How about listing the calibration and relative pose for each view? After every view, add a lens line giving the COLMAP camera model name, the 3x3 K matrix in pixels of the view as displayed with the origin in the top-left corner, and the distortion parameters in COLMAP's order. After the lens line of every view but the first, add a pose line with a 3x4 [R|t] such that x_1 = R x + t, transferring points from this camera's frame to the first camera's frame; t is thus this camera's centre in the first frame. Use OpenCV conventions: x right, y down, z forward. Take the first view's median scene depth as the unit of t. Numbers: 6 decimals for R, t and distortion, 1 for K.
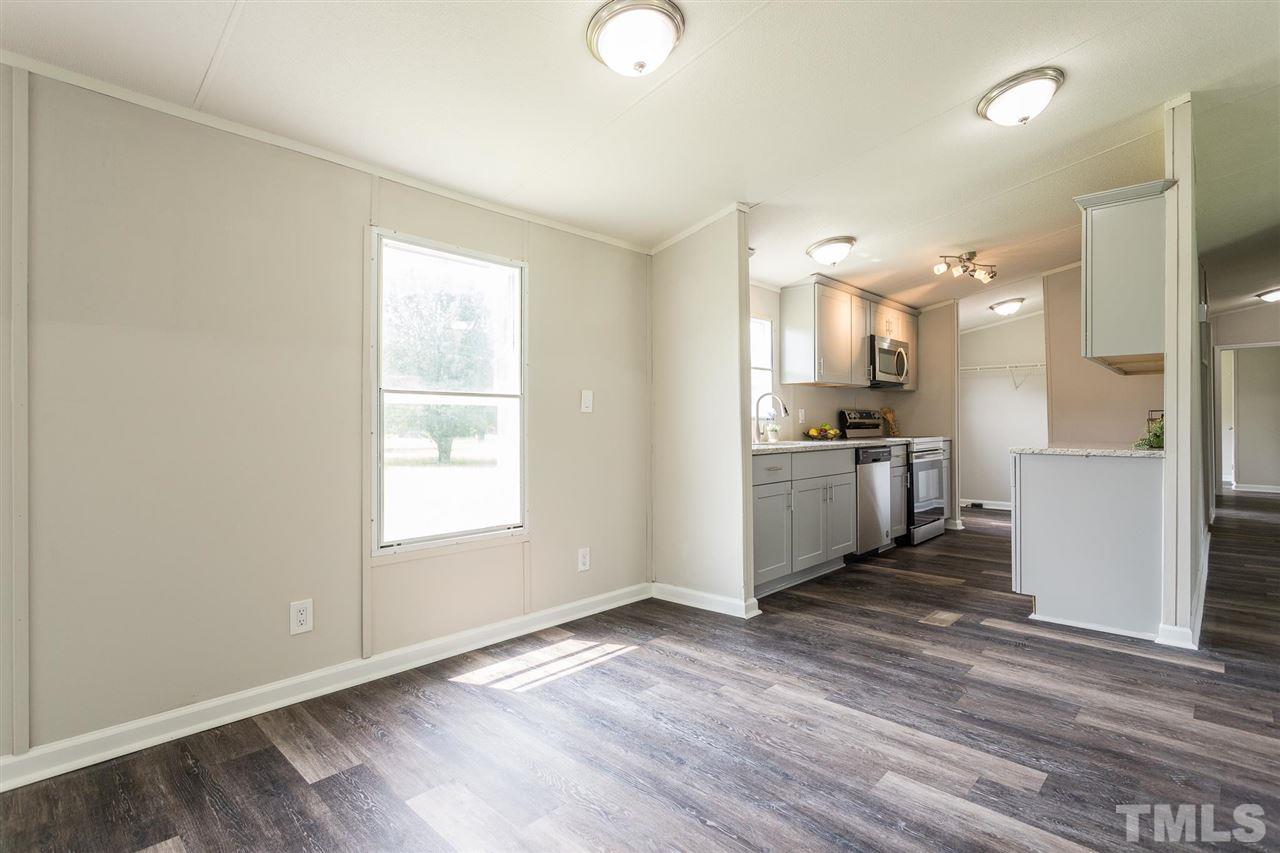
lens RADIAL K [[610.5, 0, 641.0], [0, 610.5, 424.9], [0, 0, 1]] dist [0.008614, -0.000674]
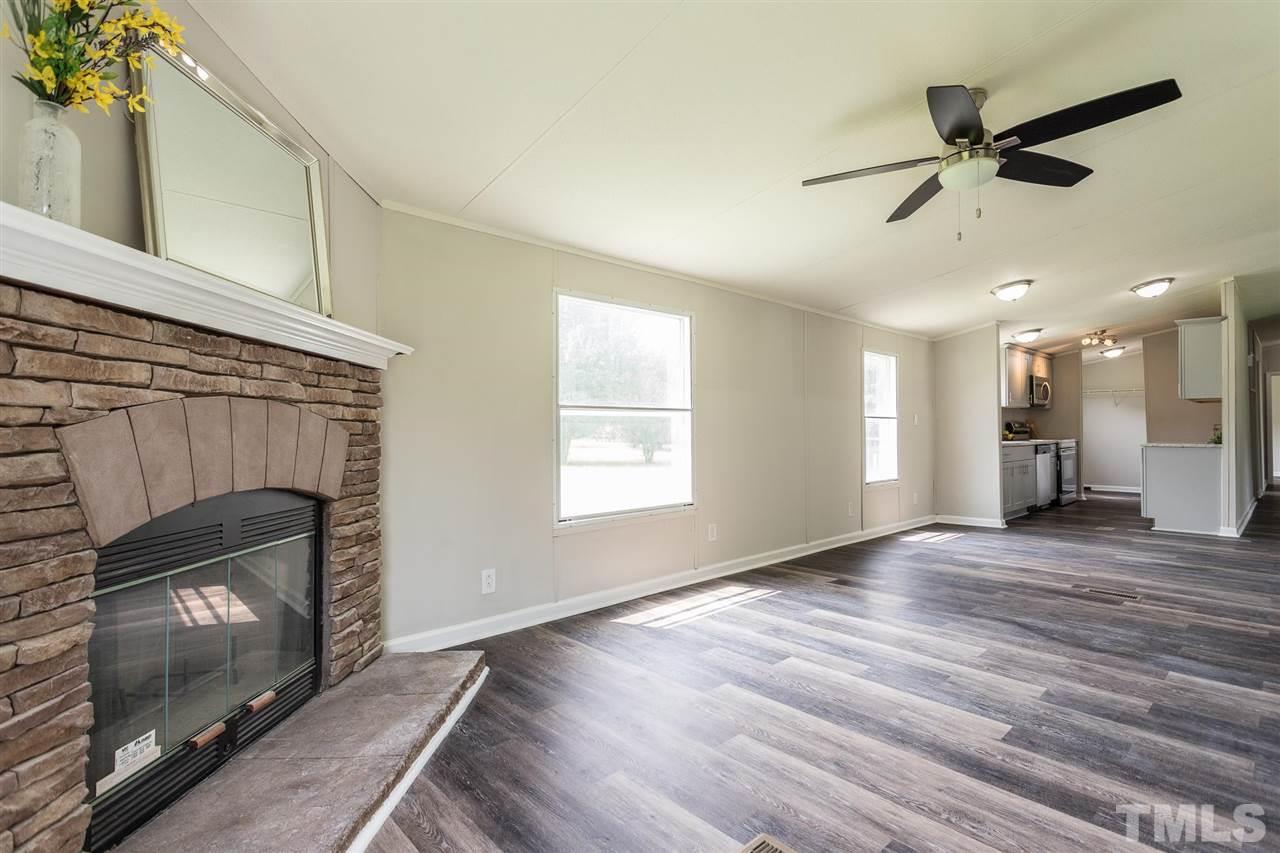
lens RADIAL K [[610.5, 0, 642.4], [0, 610.5, 428.8], [0, 0, 1]] dist [0.008614, -0.000674]
pose [[0.998412, -0.003591, -0.056220, -0.271620], [0.003206, 0.999971, -0.006937, 0.000267], [0.056243, 0.006746, 0.998394, -0.325908]]
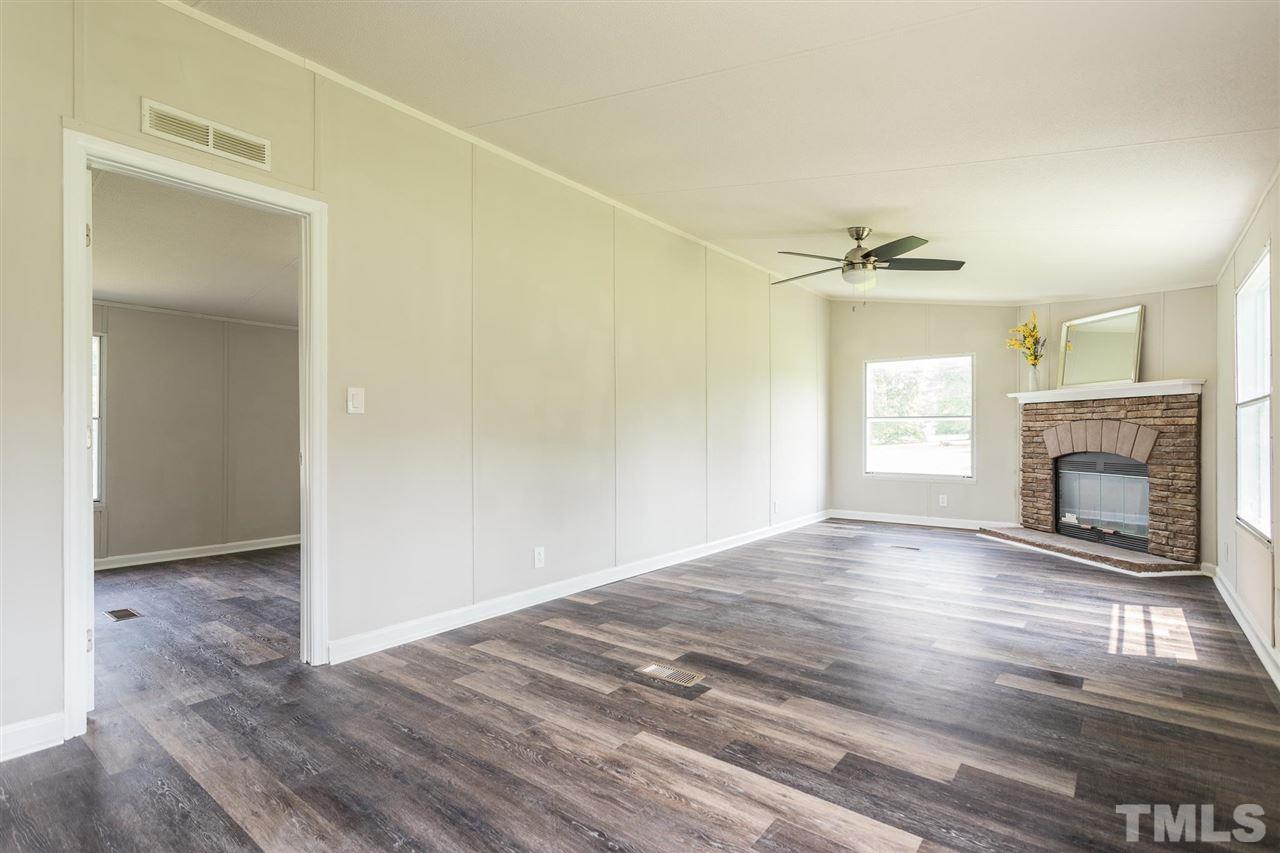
lens RADIAL K [[610.5, 0, 637.4], [0, 610.5, 430.2], [0, 0, 1]] dist [0.008614, -0.000674]
pose [[-0.996046, 0.008307, -0.088448, 0.403325], [0.009376, 0.999888, -0.011668, 0.001096], [0.088341, -0.012451, -0.996012, 1.121064]]
